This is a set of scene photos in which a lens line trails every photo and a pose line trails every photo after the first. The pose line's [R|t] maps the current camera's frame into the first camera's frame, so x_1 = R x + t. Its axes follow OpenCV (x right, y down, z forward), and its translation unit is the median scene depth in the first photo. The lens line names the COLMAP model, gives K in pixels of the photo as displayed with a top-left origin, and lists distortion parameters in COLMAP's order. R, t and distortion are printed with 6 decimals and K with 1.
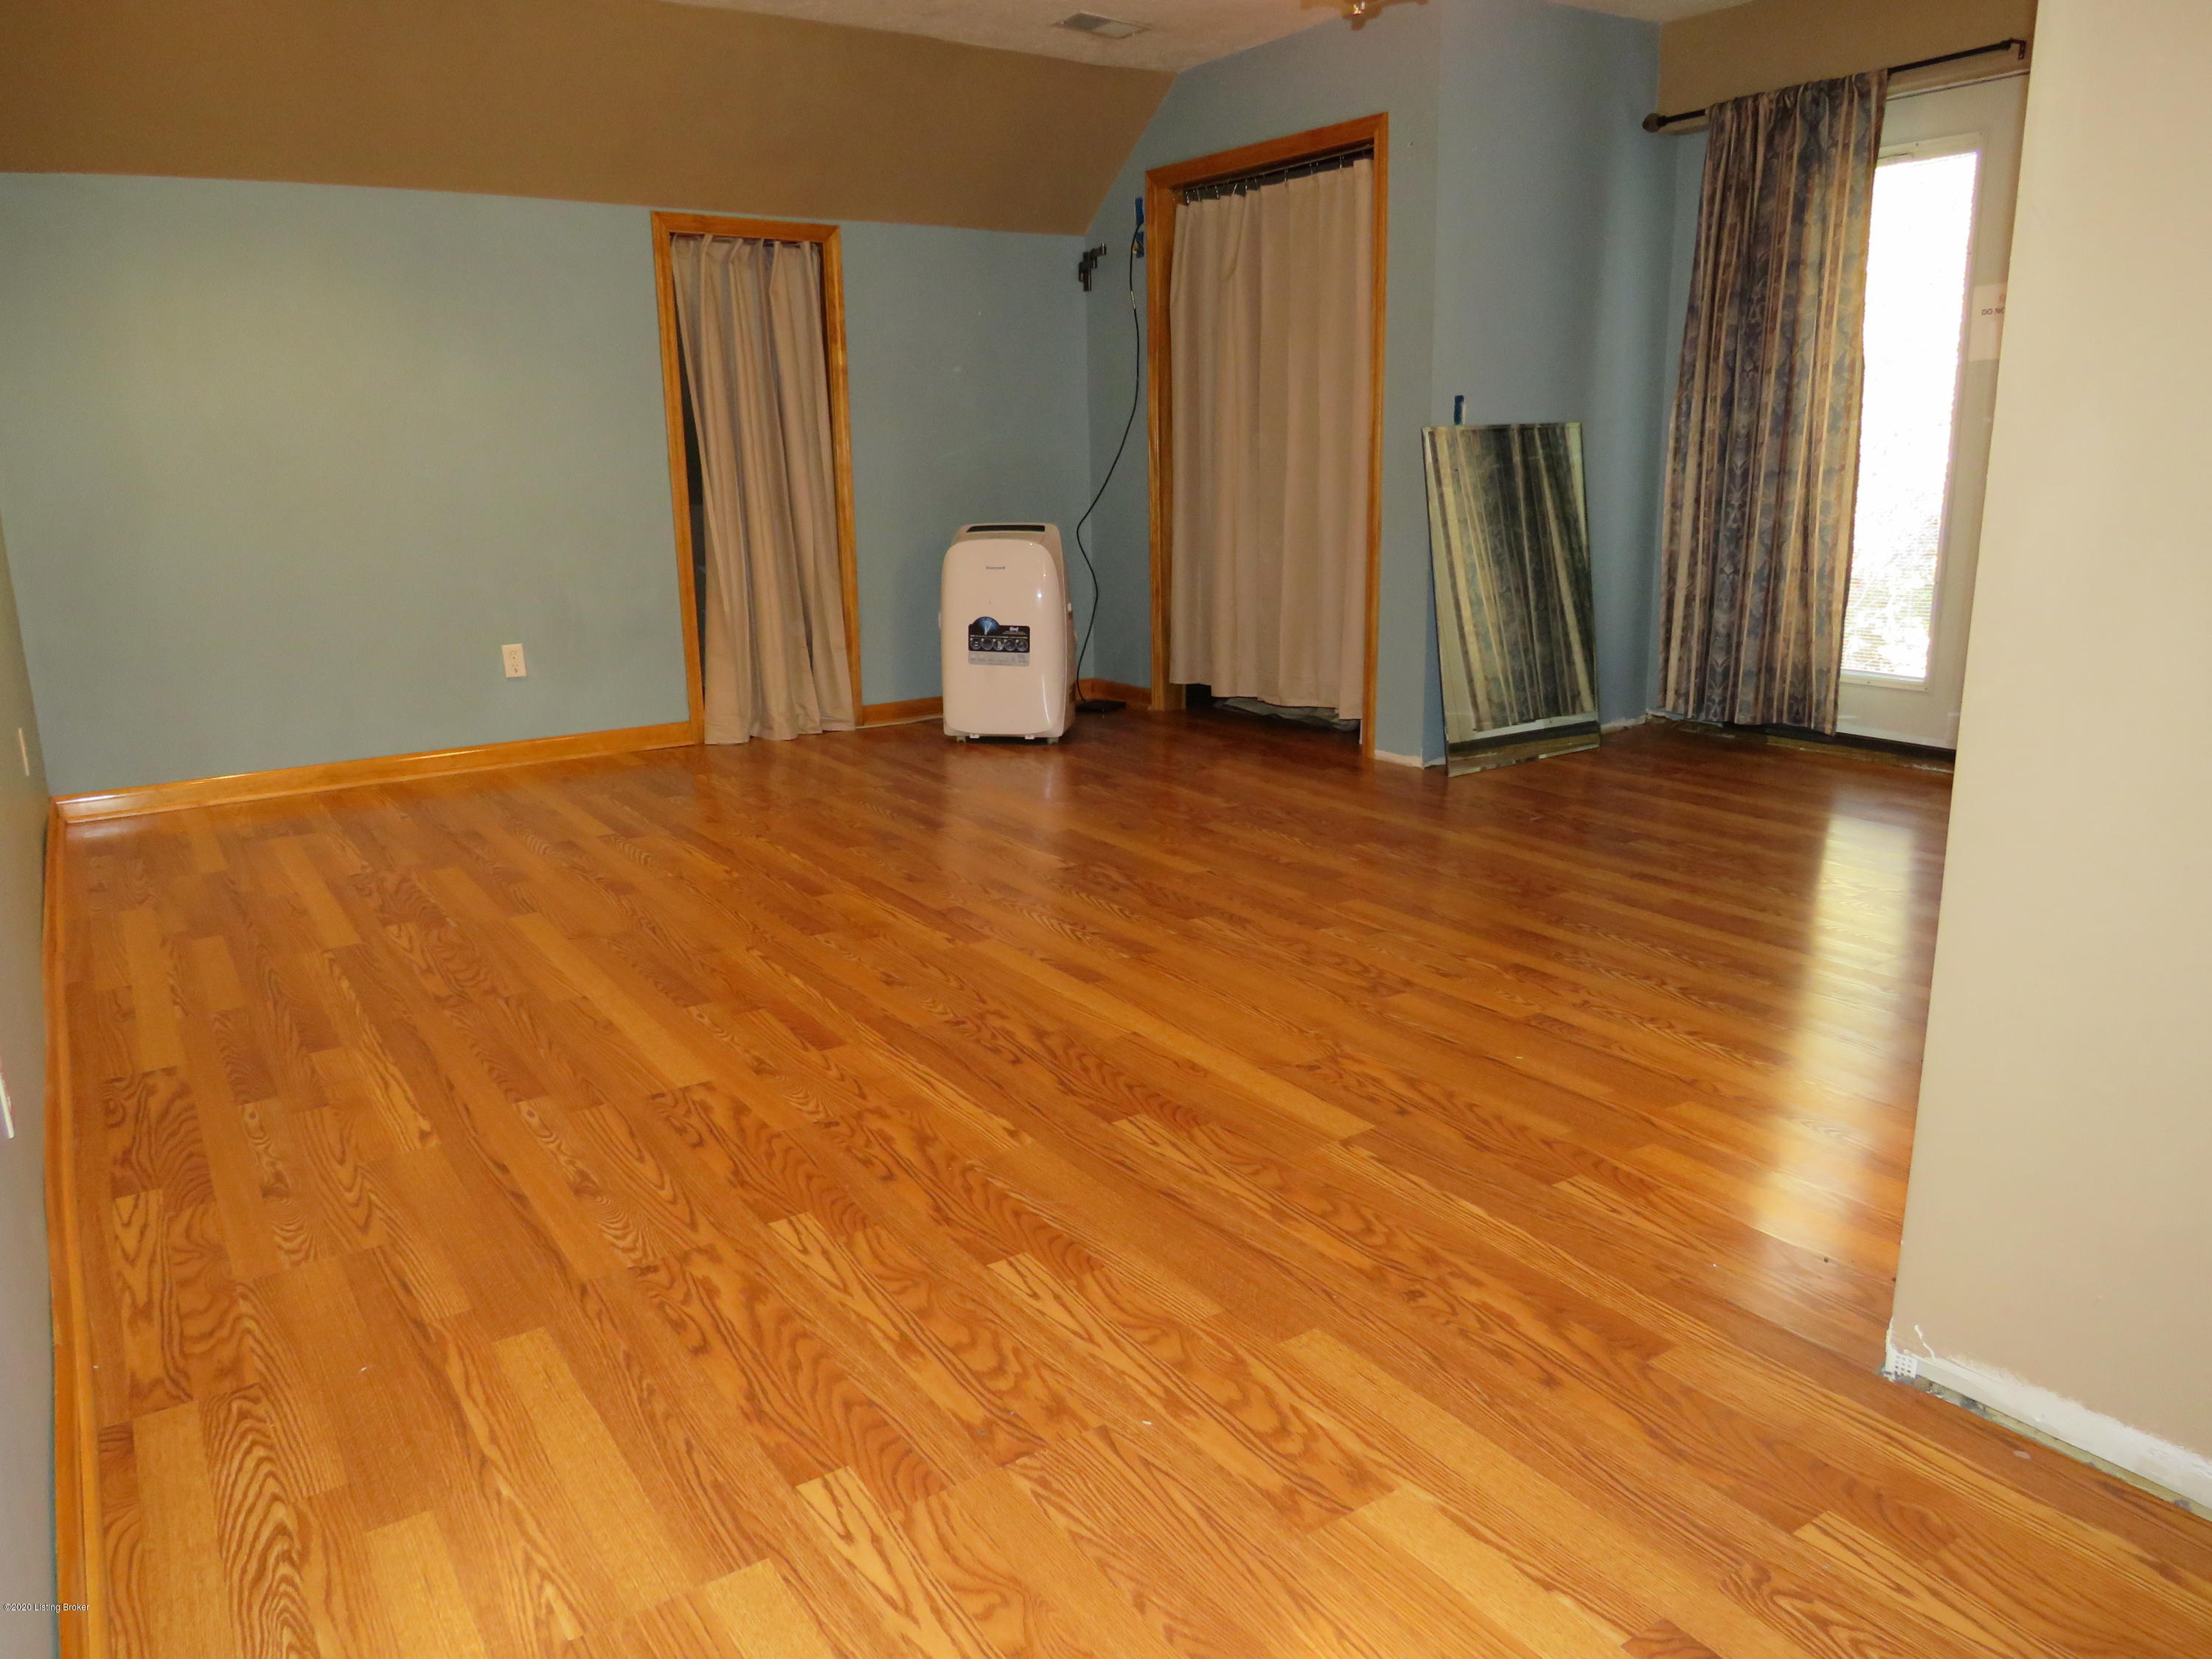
lens RADIAL K [[1571.9, 0, 1109.9], [0, 1571.9, 835.6], [0, 0, 1]] dist [-0.040499, 0.003022]
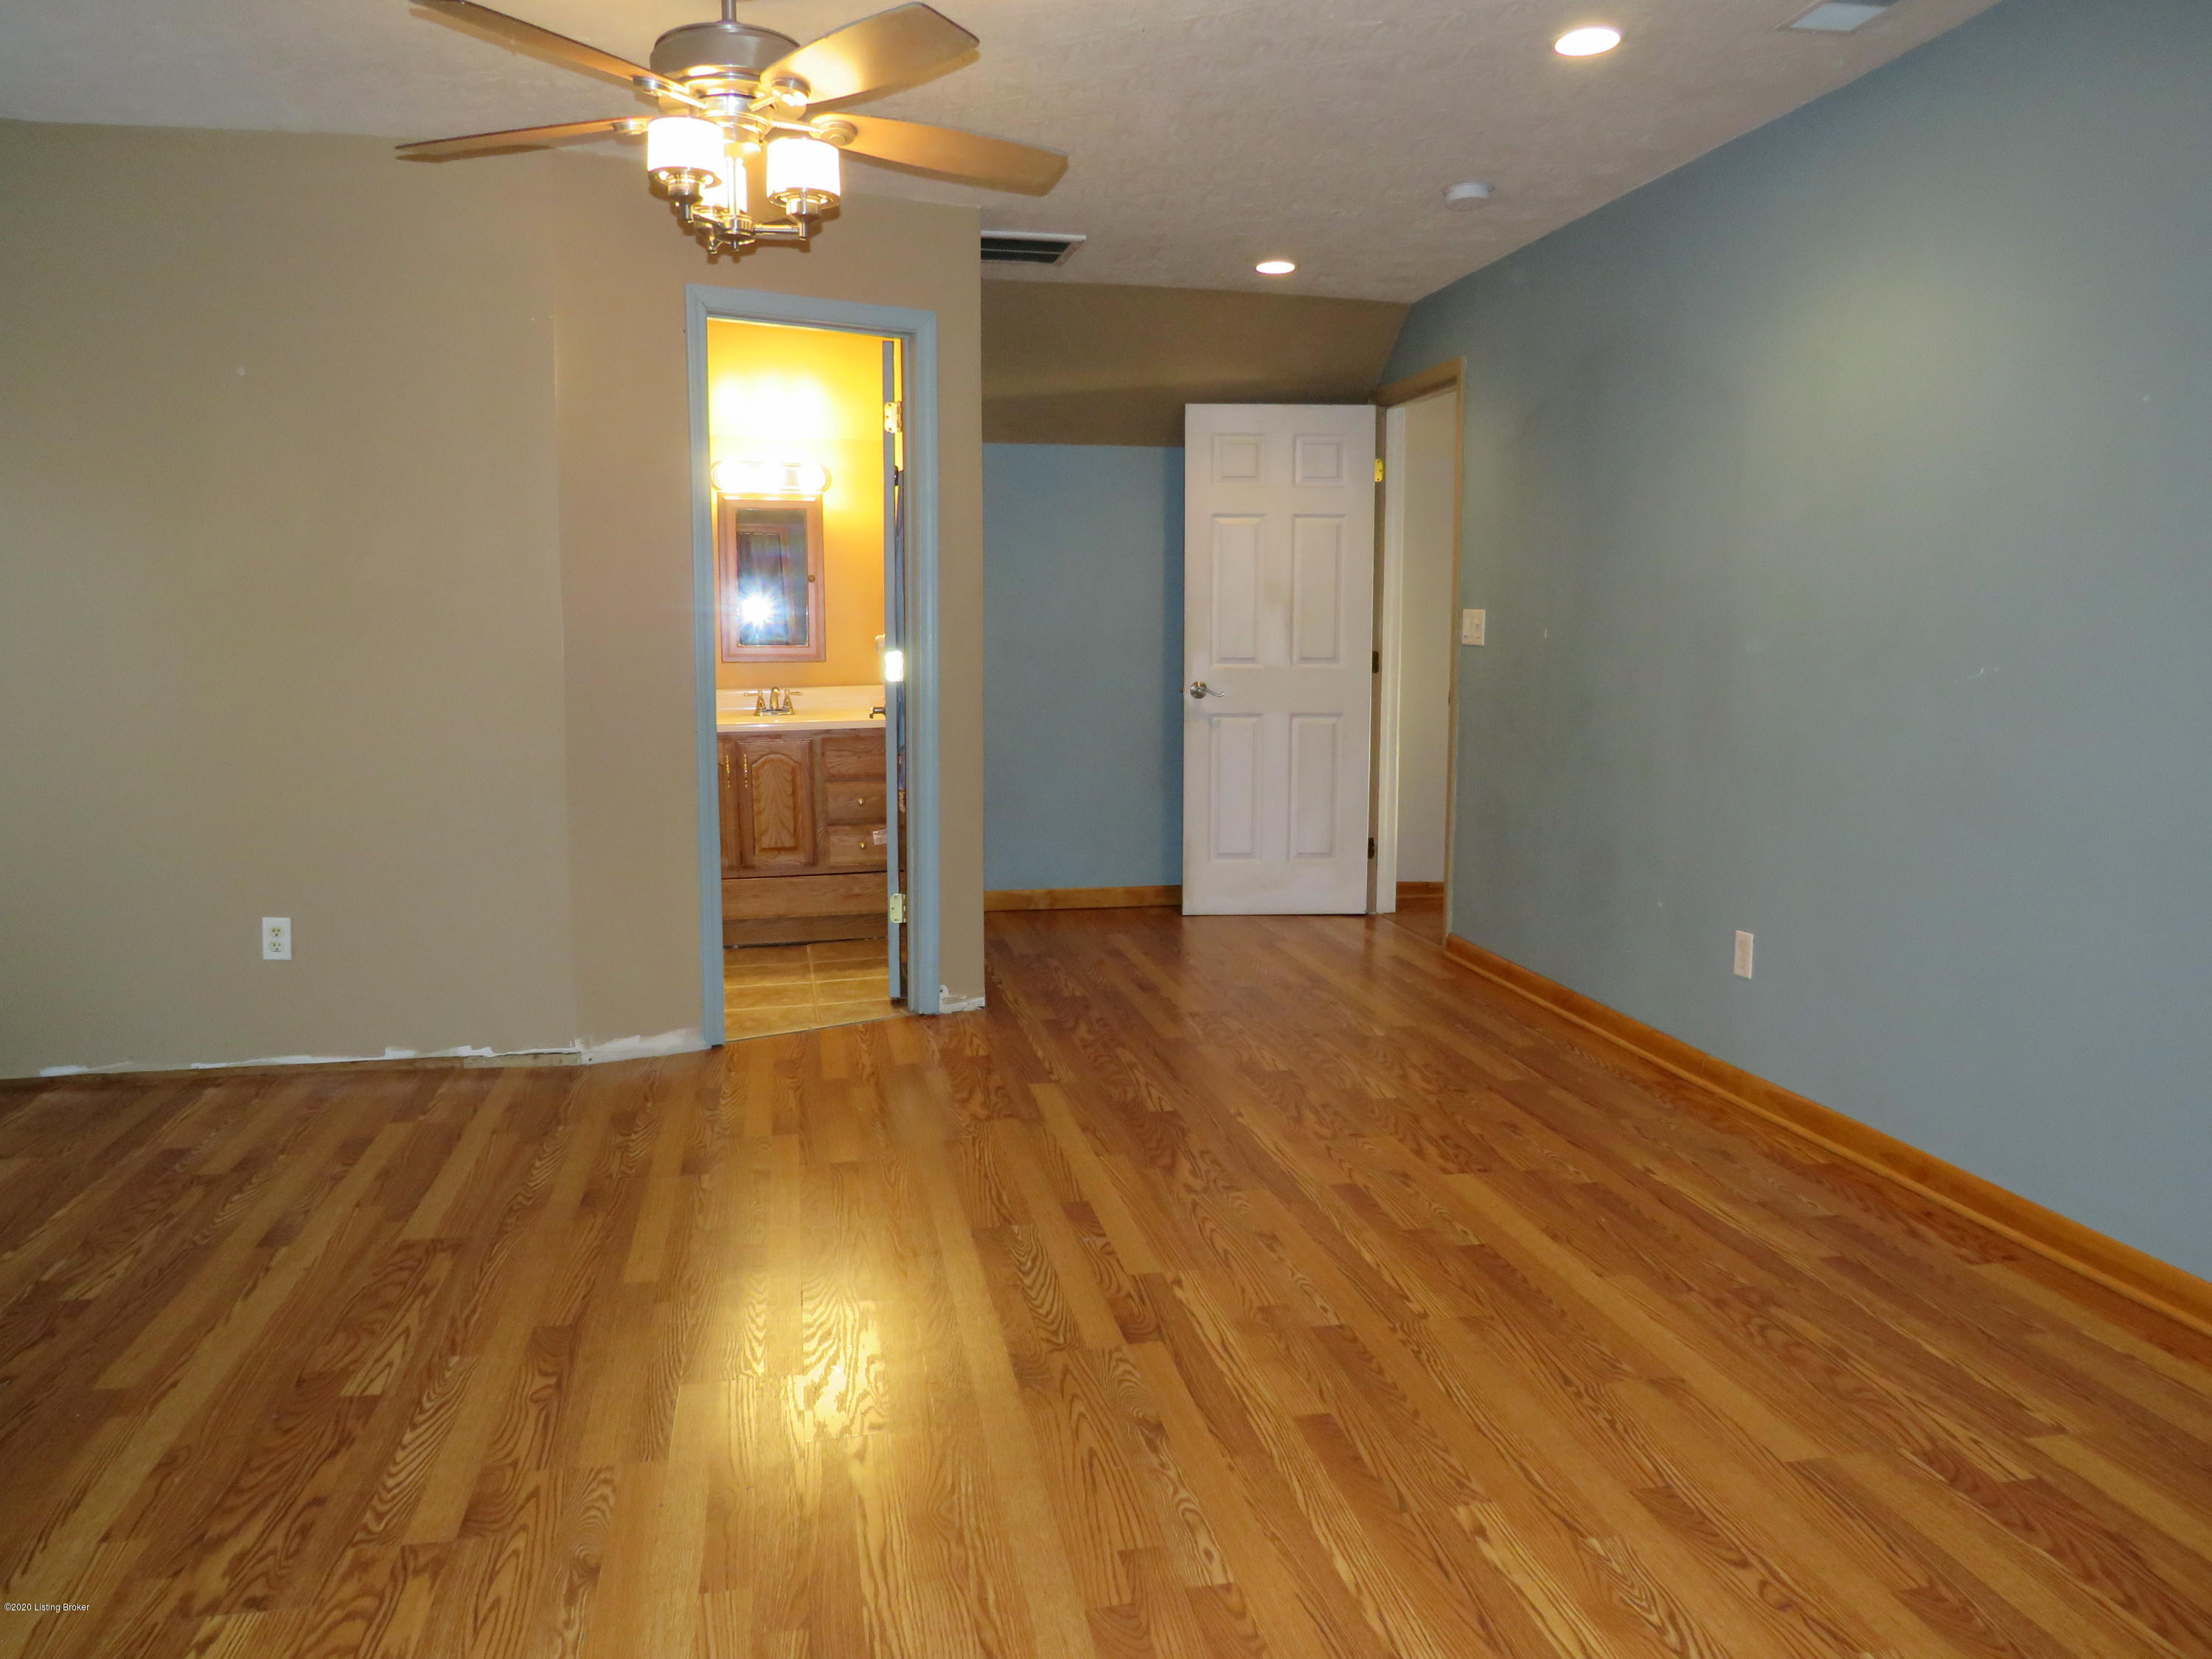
lens RADIAL K [[1571.9, 0, 1107.9], [0, 1571.9, 827.9], [0, 0, 1]] dist [-0.040499, 0.003022]
pose [[-0.926433, -0.033932, 0.374928, -0.424905], [0.100719, 0.937284, 0.333698, -0.500809], [-0.362737, 0.346911, -0.864913, 1.900340]]
